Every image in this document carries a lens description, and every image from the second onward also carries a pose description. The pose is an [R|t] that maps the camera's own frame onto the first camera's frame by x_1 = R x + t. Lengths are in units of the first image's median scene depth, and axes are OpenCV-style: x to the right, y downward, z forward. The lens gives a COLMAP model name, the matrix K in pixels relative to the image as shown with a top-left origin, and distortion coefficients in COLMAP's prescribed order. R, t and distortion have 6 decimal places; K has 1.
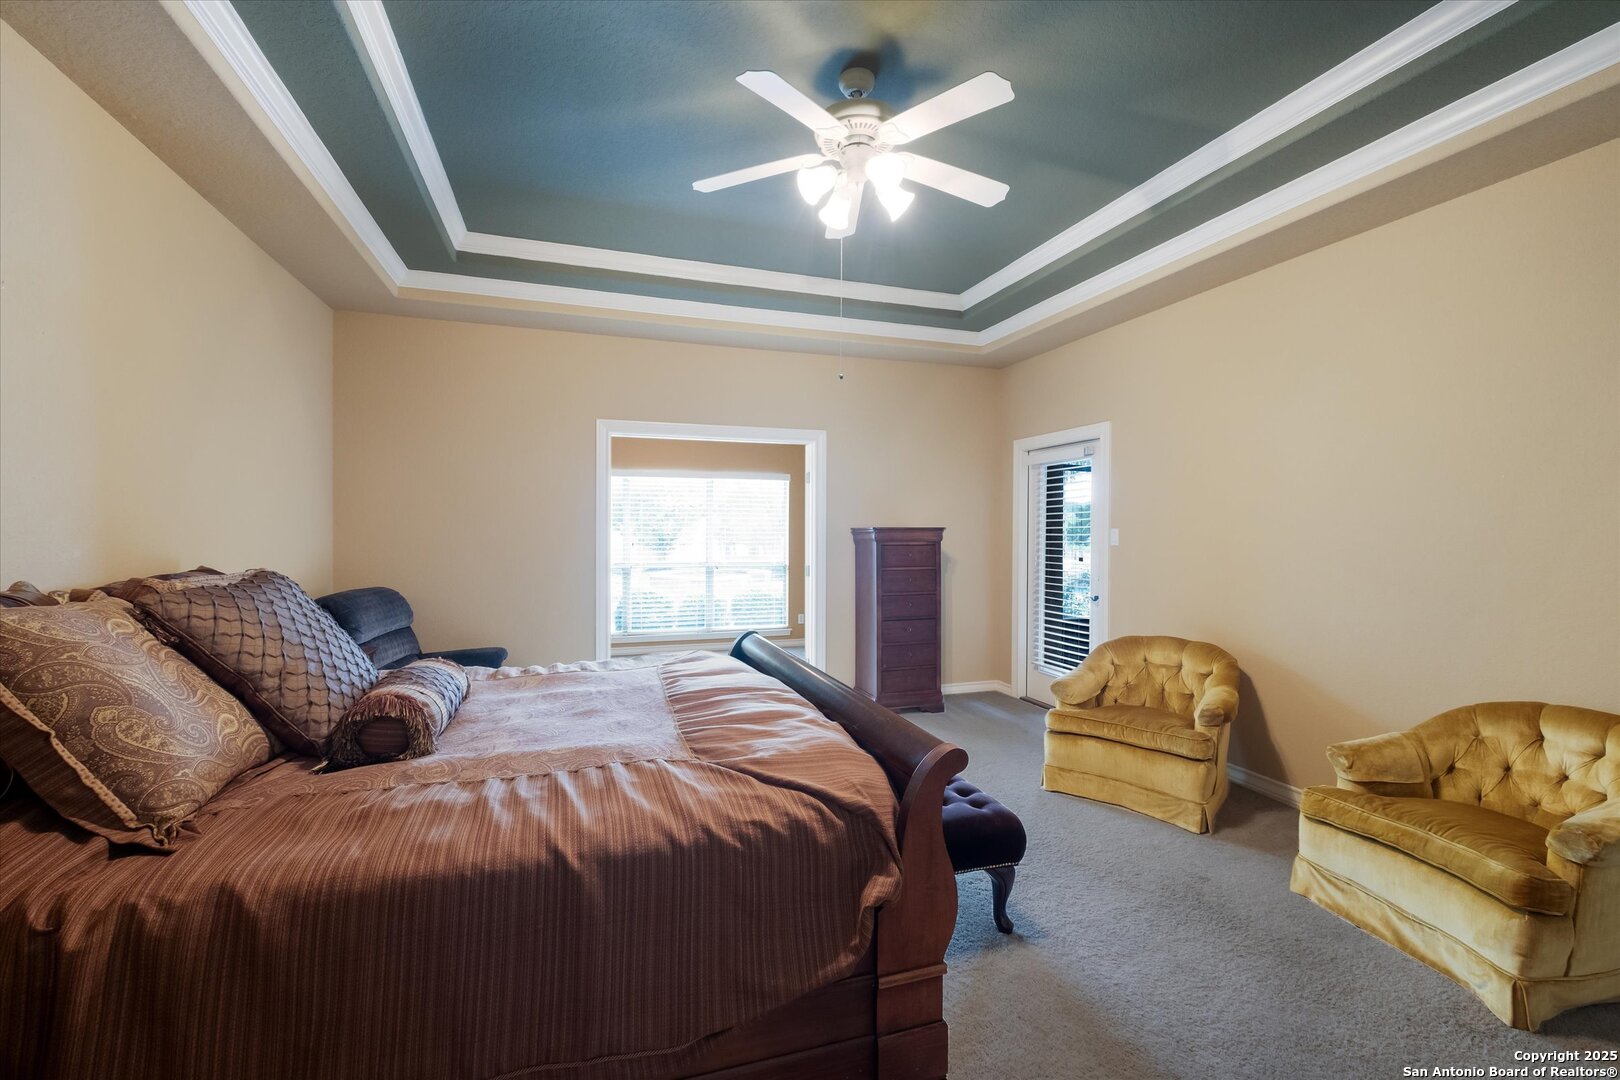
lens RADIAL K [[698.4, 0, 805.2], [0, 698.4, 534.0], [0, 0, 1]] dist [0.004051, -0.003919]
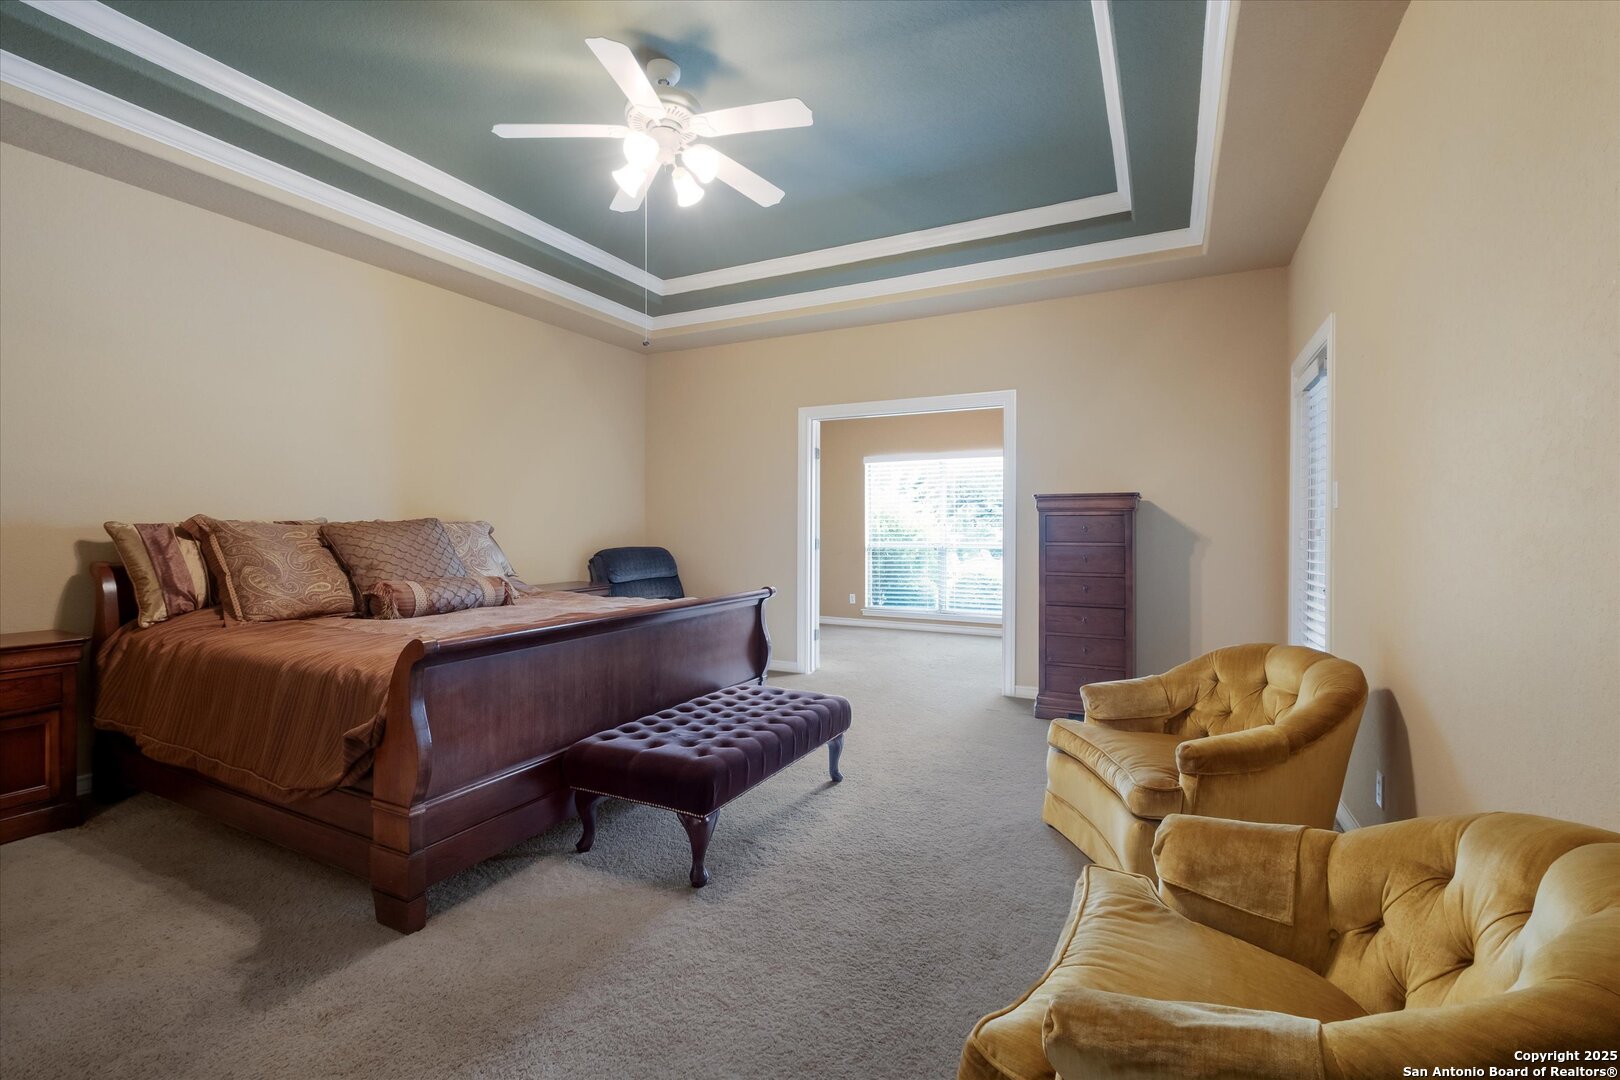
lens RADIAL K [[698.4, 0, 808.1], [0, 698.4, 533.1], [0, 0, 1]] dist [0.004051, -0.003919]
pose [[0.699635, 0.006951, -0.714467, 0.995263], [-0.004143, 0.999975, 0.005672, 0.064410], [0.714489, -0.001008, 0.699646, 0.381524]]
